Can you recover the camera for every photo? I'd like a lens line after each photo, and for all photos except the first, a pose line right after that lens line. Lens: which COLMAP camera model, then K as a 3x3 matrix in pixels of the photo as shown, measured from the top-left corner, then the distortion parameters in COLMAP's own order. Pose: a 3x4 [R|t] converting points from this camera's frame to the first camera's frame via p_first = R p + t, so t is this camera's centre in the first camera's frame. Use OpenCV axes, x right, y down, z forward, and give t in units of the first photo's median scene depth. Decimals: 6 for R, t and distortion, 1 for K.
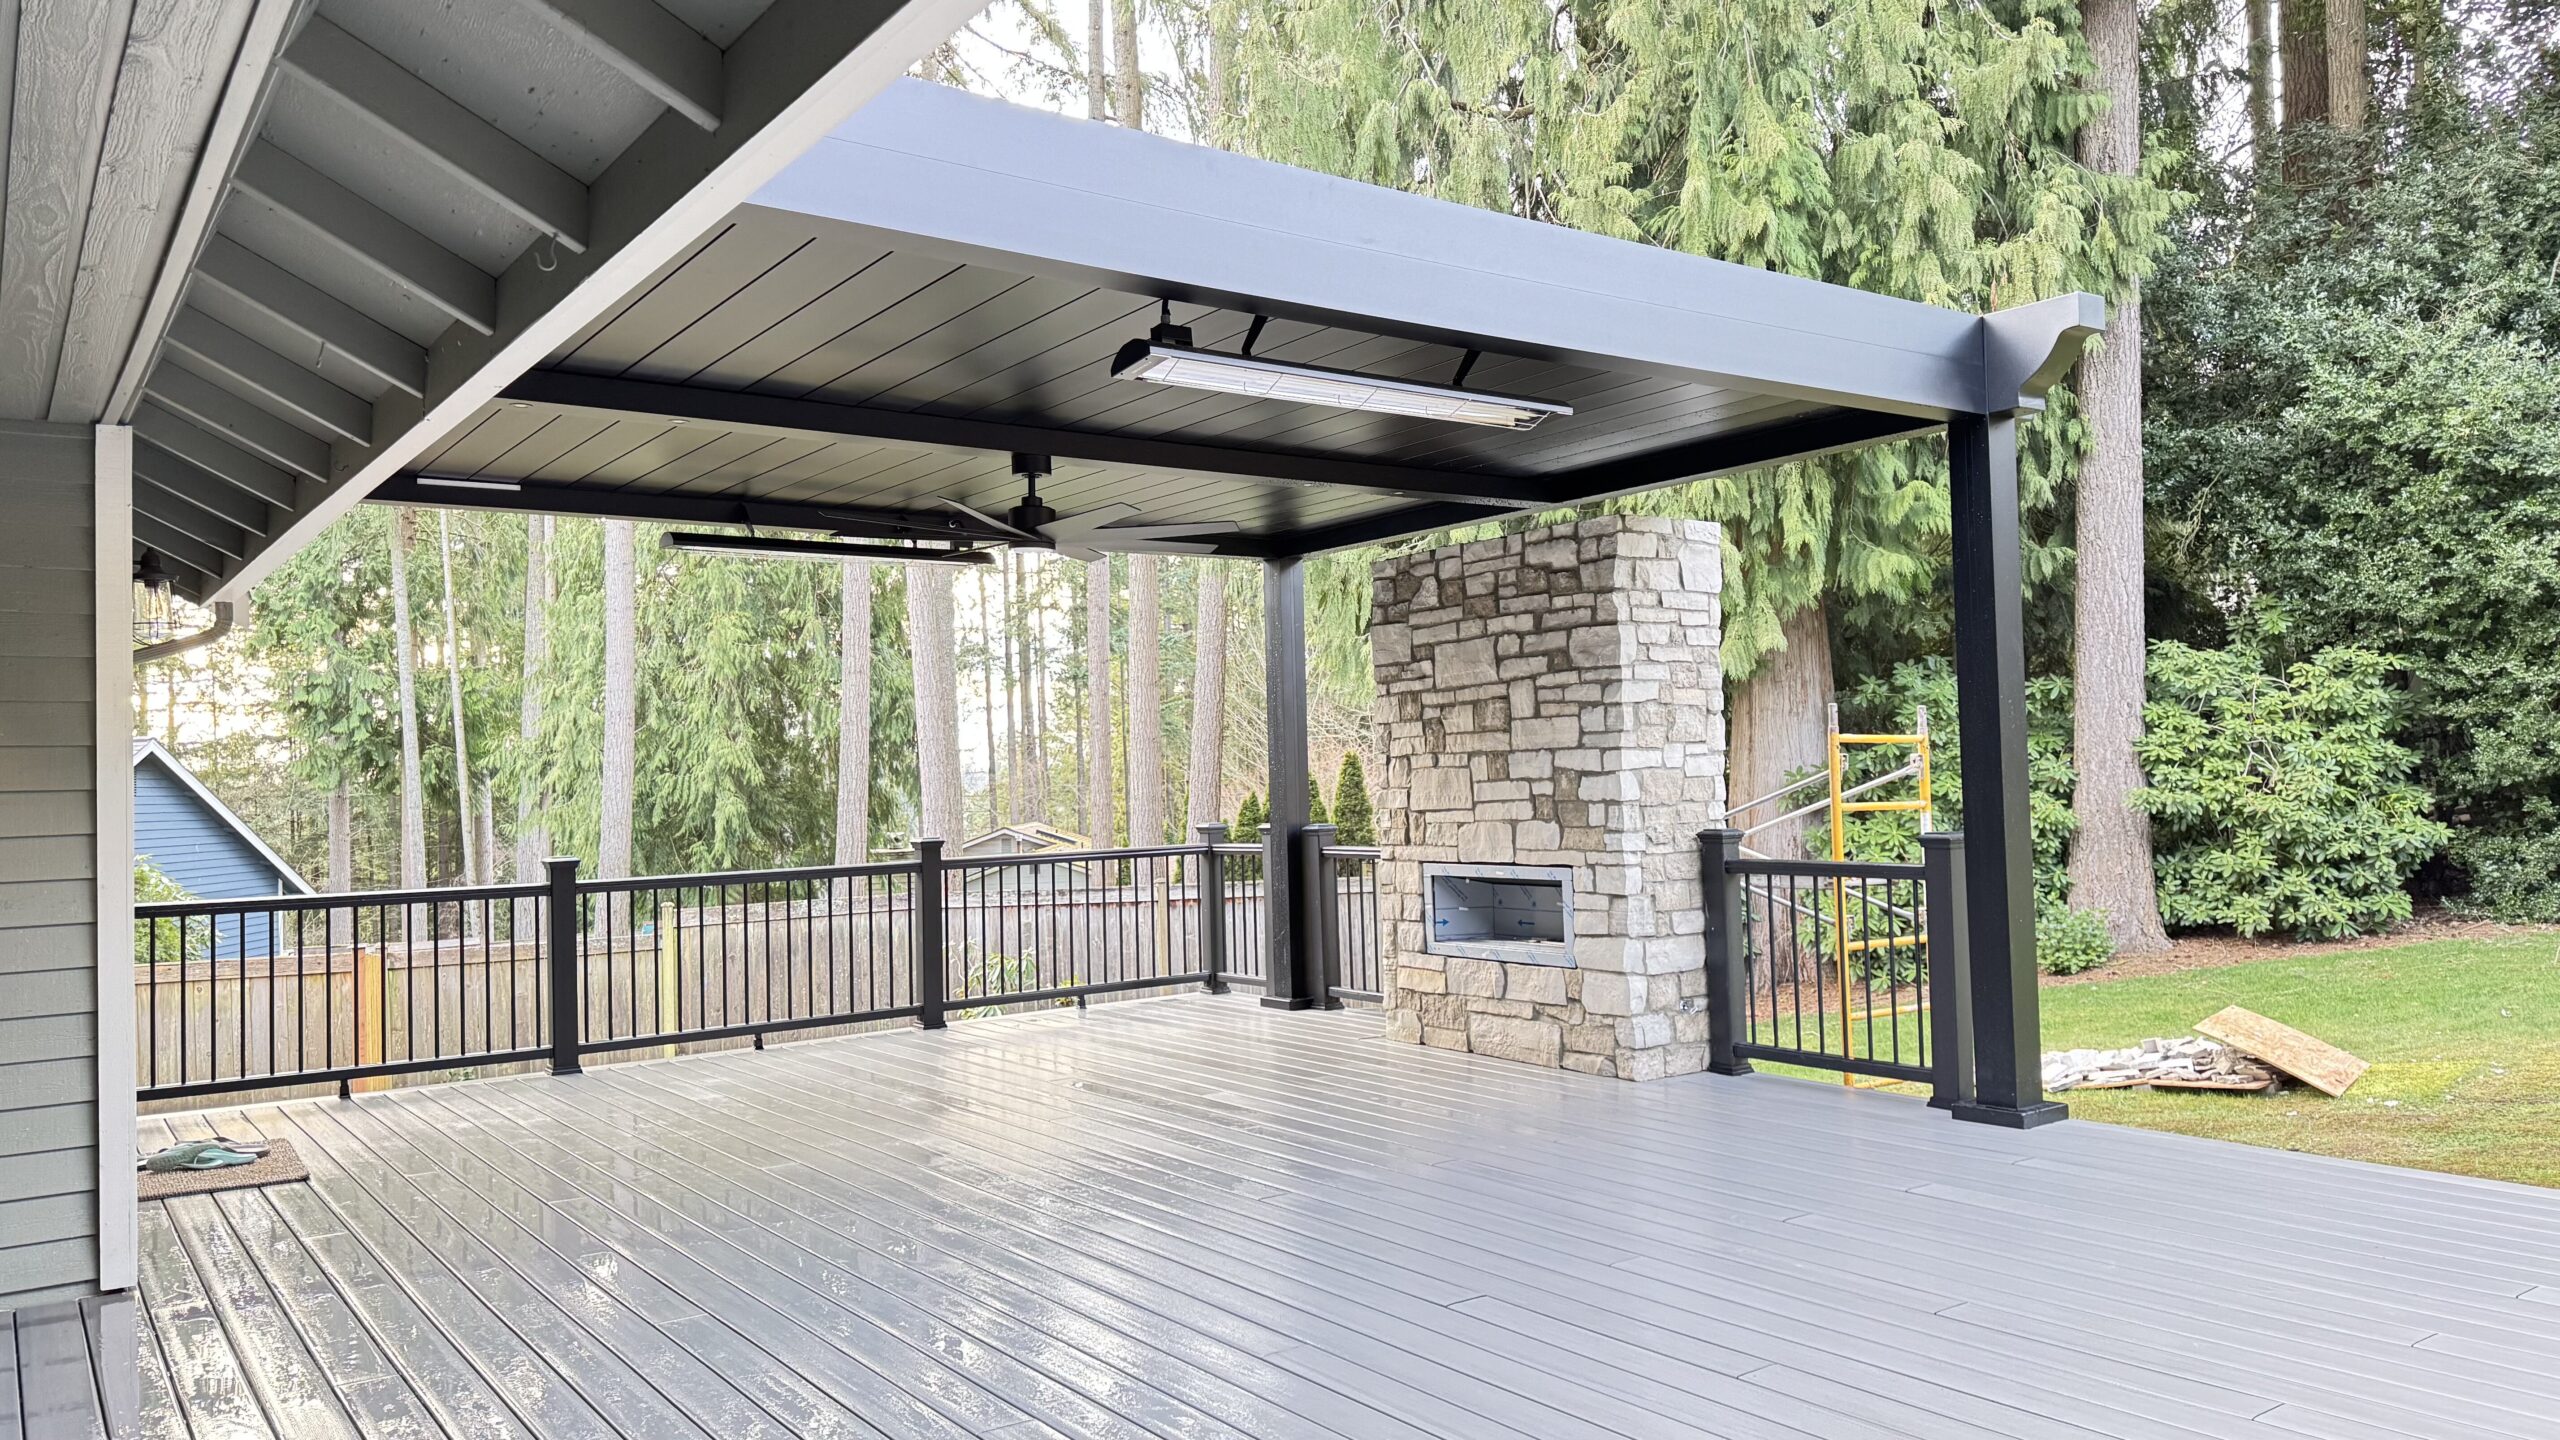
lens RADIAL K [[1788.6, 0, 1278.2], [0, 1788.6, 731.8], [0, 0, 1]] dist [0.129845, -0.177088]
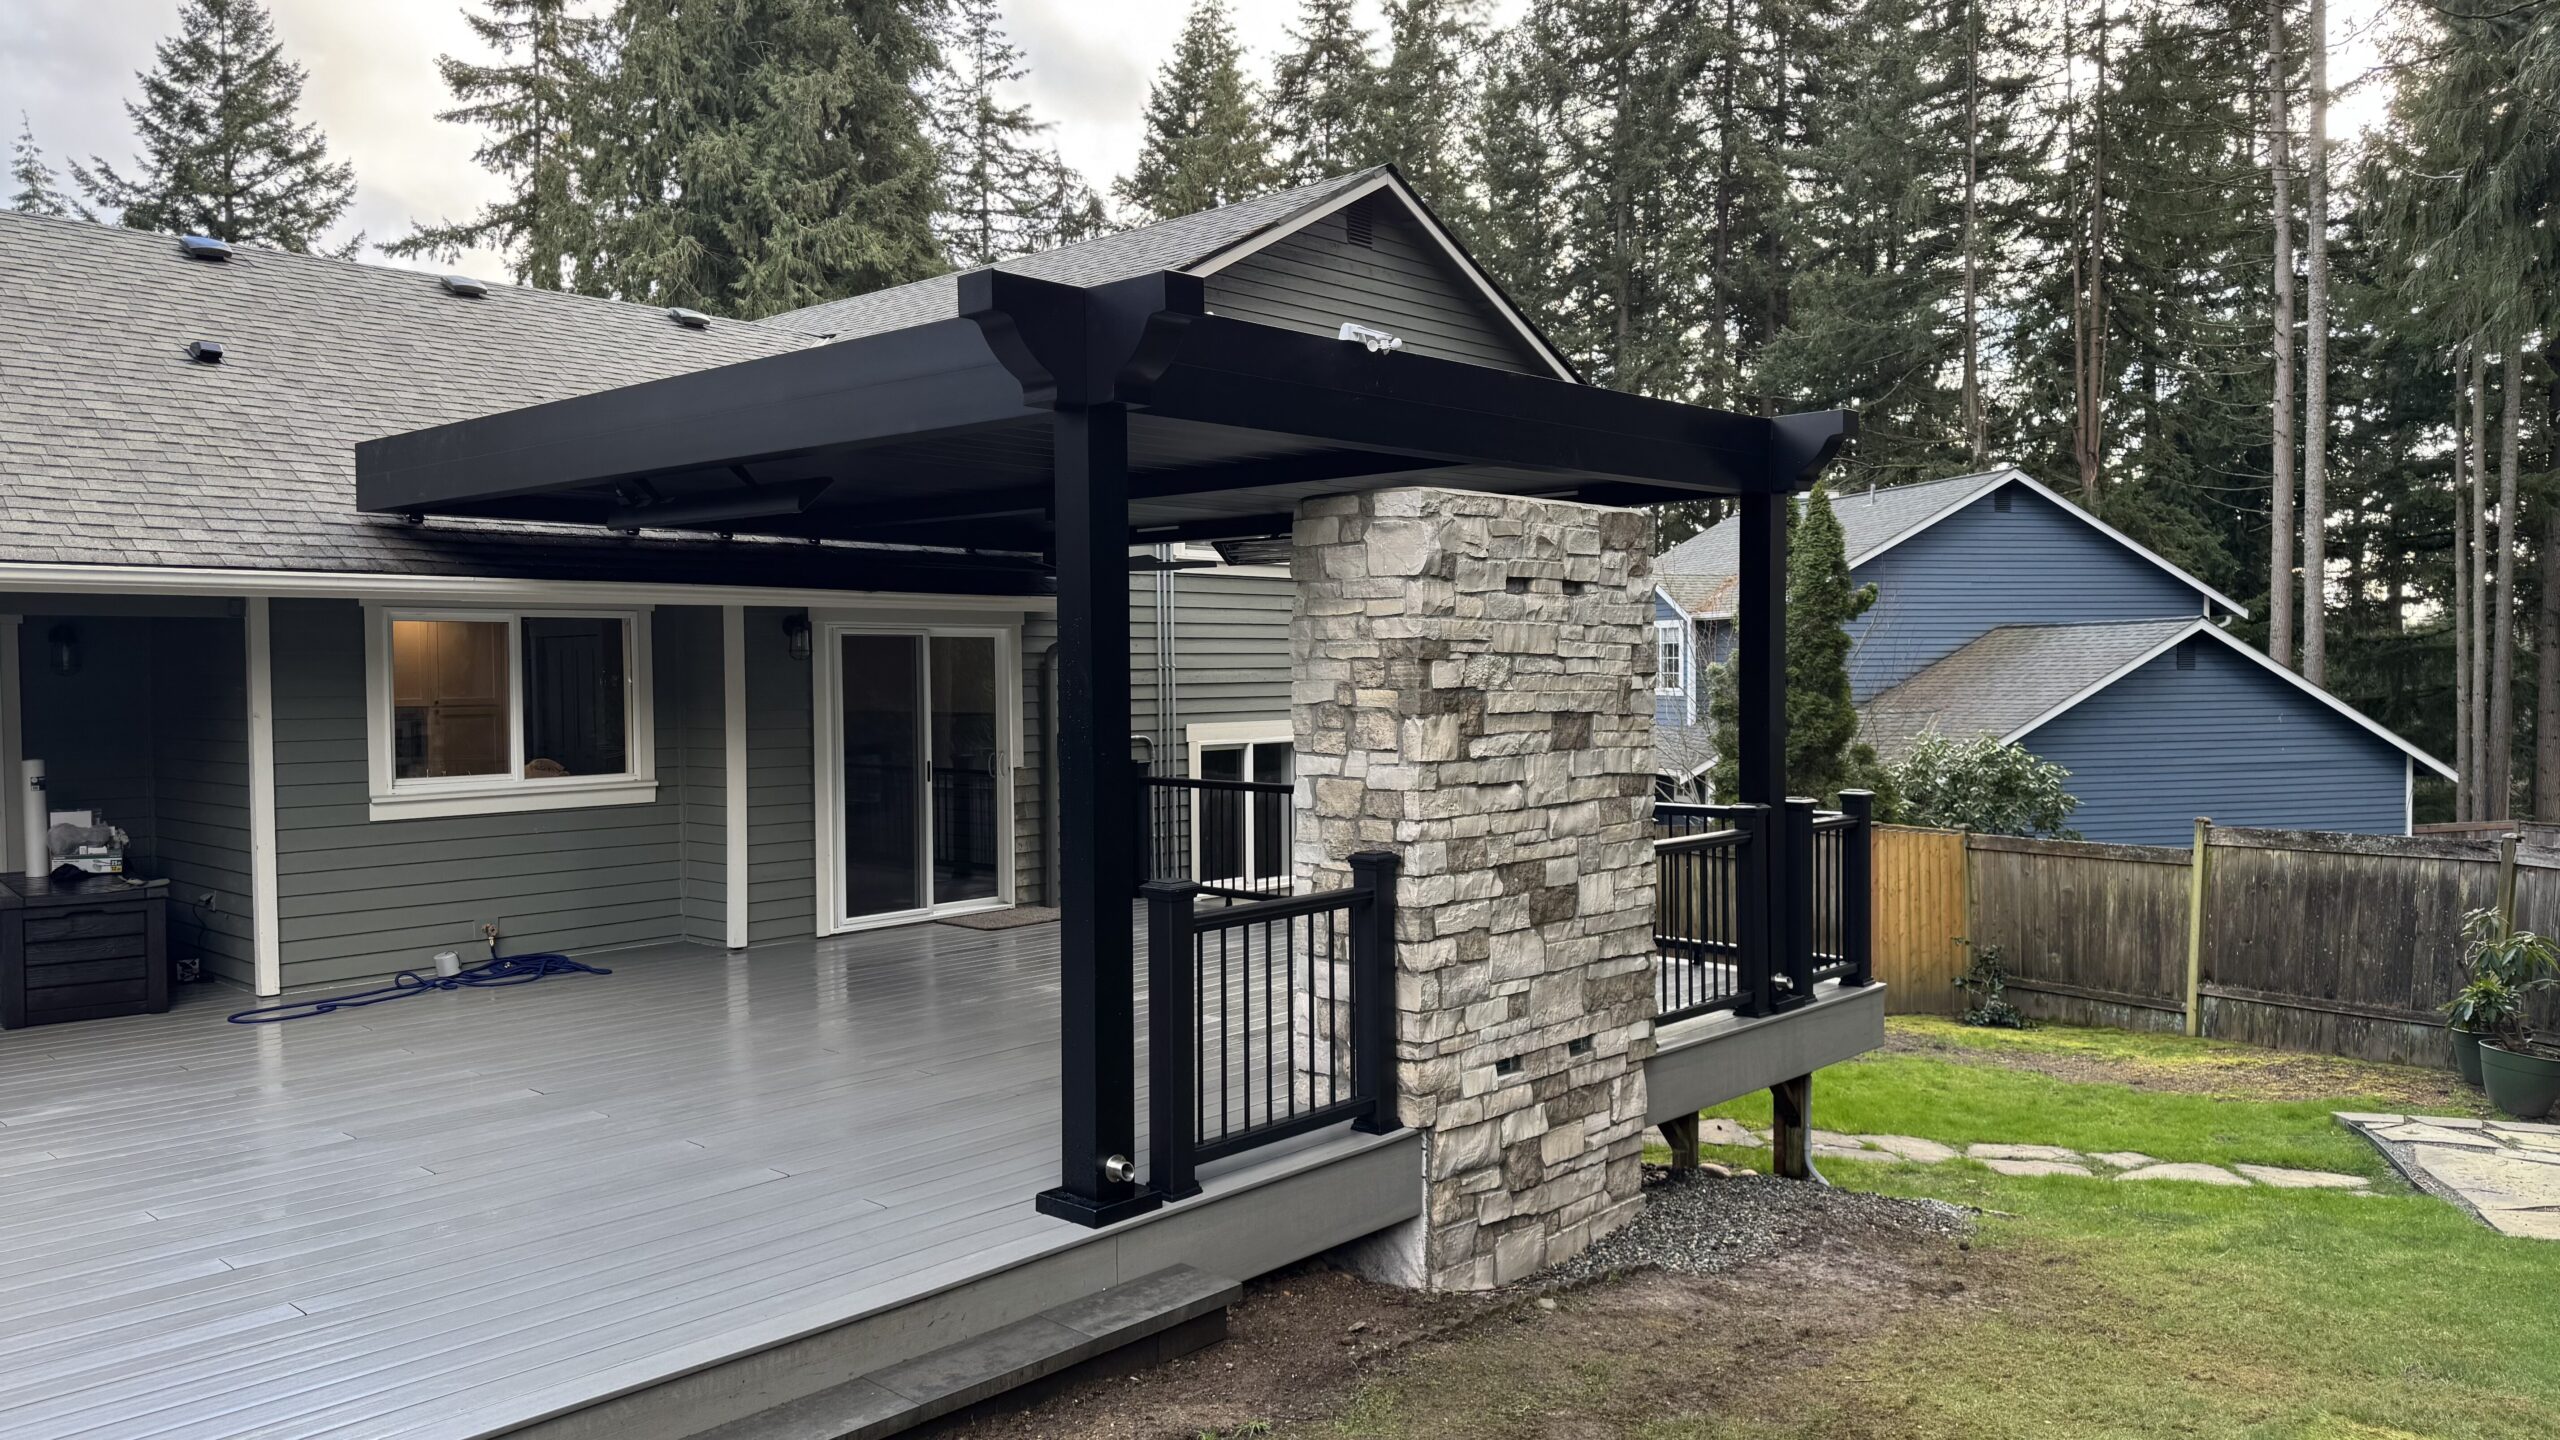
lens RADIAL K [[1788.6, 0, 1278.2], [0, 1788.6, 731.8], [0, 0, 1]] dist [0.129845, -0.177088]
pose [[0.196437, 0.064351, -0.978402, 0.966877], [0.029994, 0.996983, 0.071595, -0.060354], [0.980058, -0.043410, 0.193914, 0.709396]]
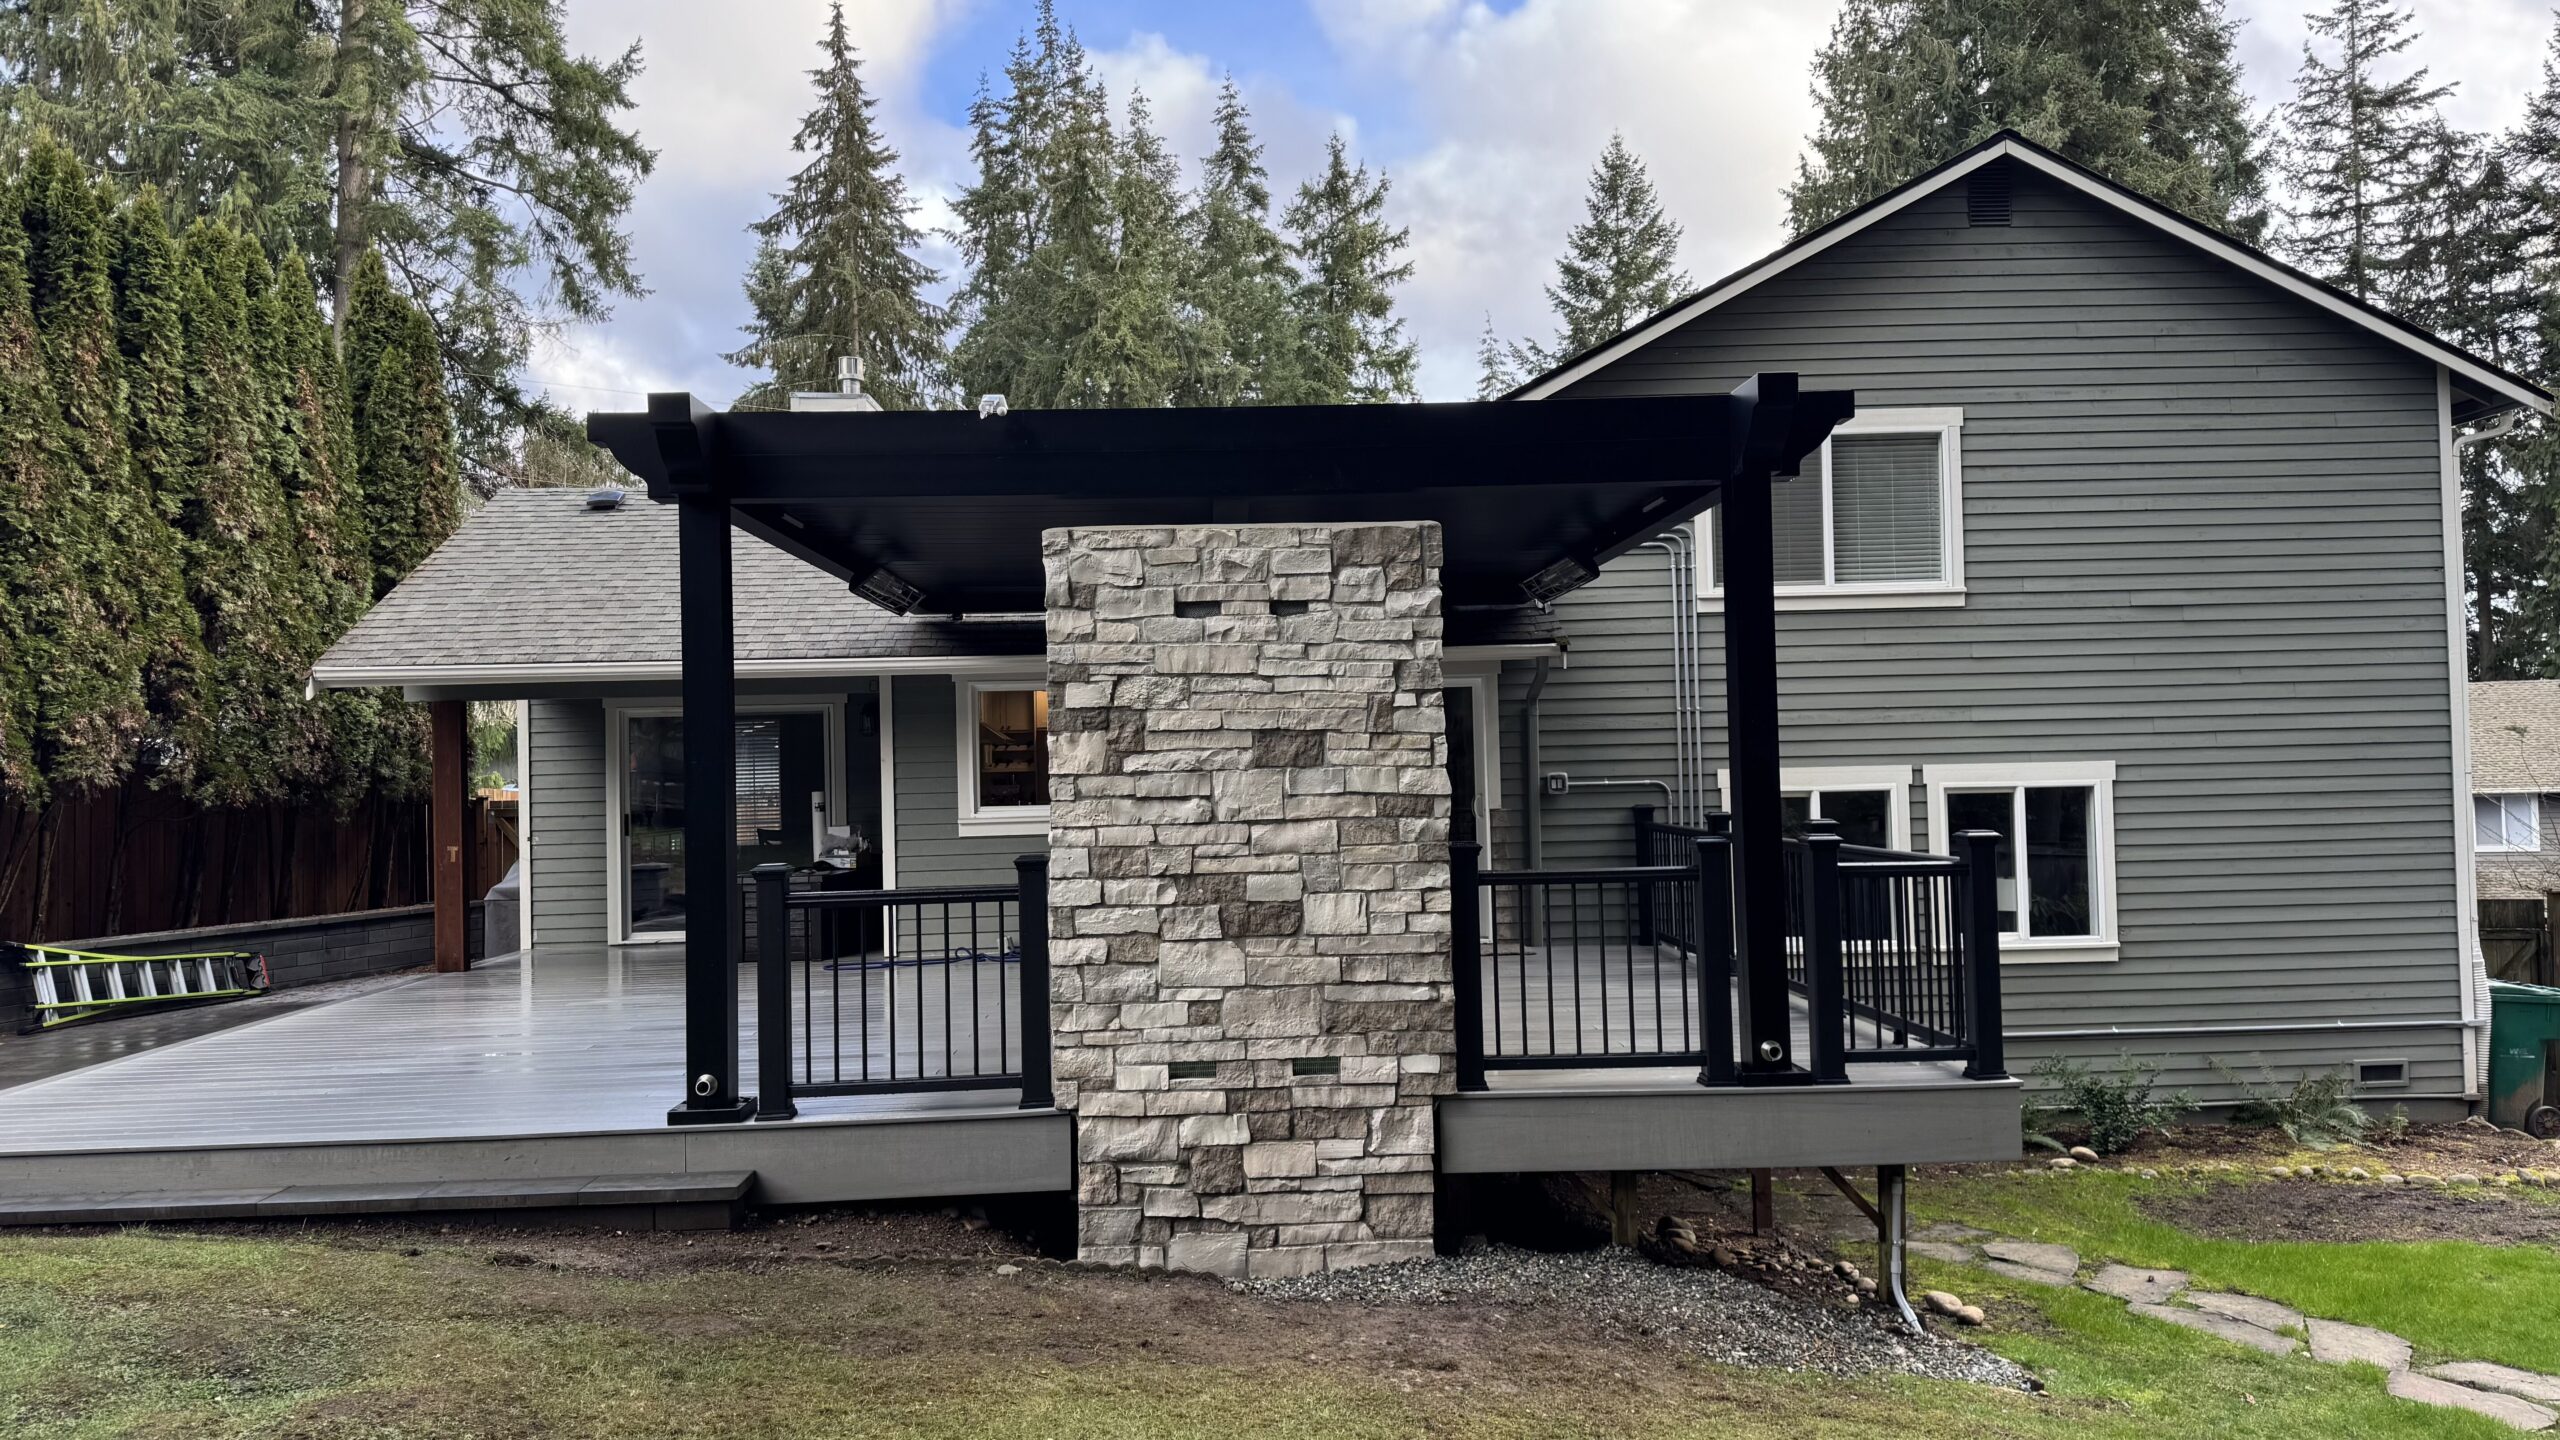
lens RADIAL K [[1788.6, 0, 1278.2], [0, 1788.6, 731.8], [0, 0, 1]] dist [0.129845, -0.177088]
pose [[-0.548984, 0.025905, -0.835431, 0.880158], [0.062917, 0.997965, -0.010399, 0.004793], [0.833461, -0.058271, -0.549497, 1.476726]]
